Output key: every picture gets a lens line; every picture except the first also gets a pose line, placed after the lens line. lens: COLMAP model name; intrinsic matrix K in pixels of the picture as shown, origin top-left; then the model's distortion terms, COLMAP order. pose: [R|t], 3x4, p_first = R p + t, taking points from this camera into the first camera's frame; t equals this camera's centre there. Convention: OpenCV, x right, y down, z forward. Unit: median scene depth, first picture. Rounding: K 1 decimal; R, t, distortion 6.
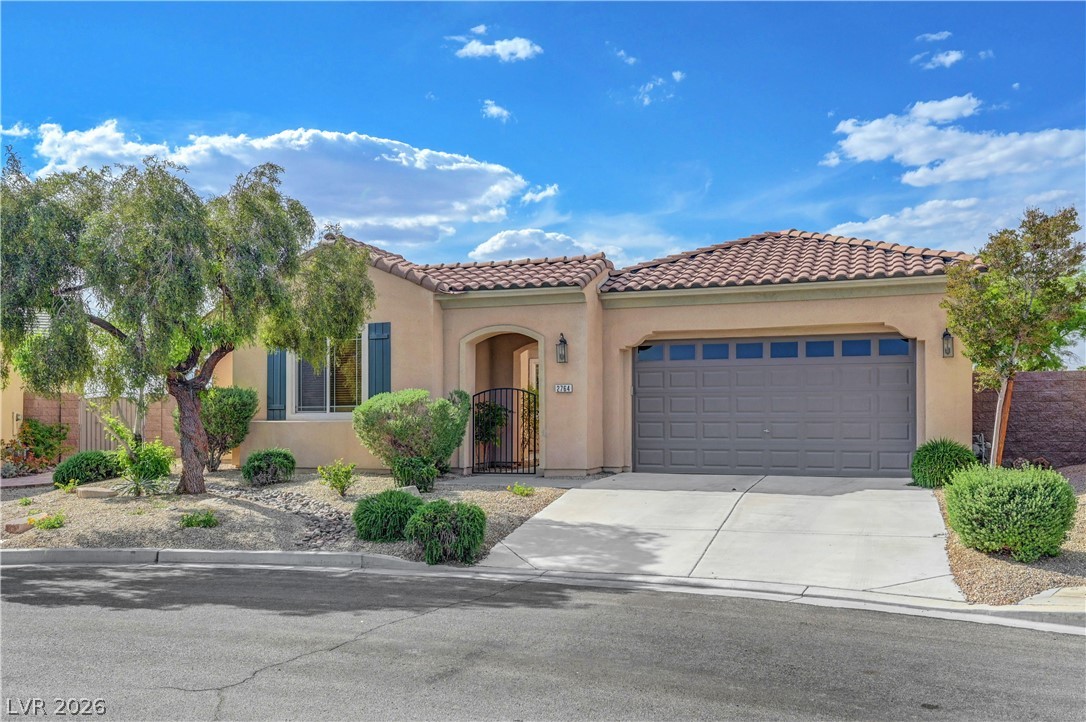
lens RADIAL K [[778.2, 0, 576.2], [0, 778.2, 361.7], [0, 0, 1]] dist [0.000606, 0.004955]
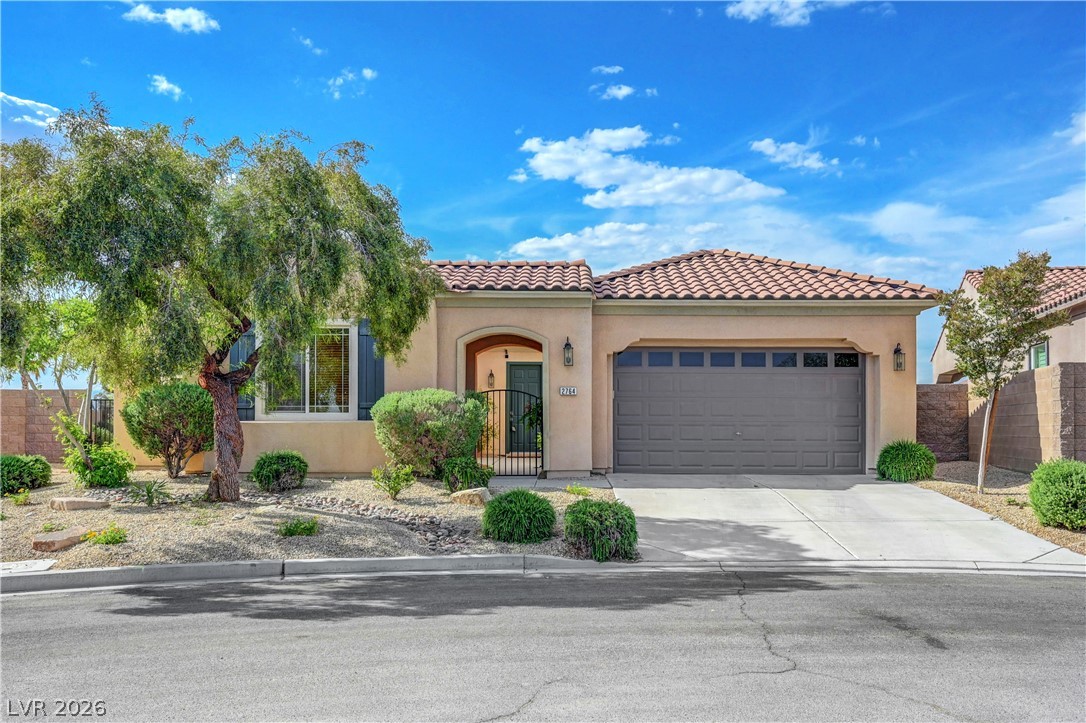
lens RADIAL K [[778.2, 0, 576.2], [0, 778.2, 362.2], [0, 0, 1]] dist [0.000606, 0.004955]
pose [[0.955667, 0.029291, 0.292990, -0.351158], [-0.026971, 0.999565, -0.011956, 0.009835], [-0.293213, 0.003523, 0.956041, 0.028744]]
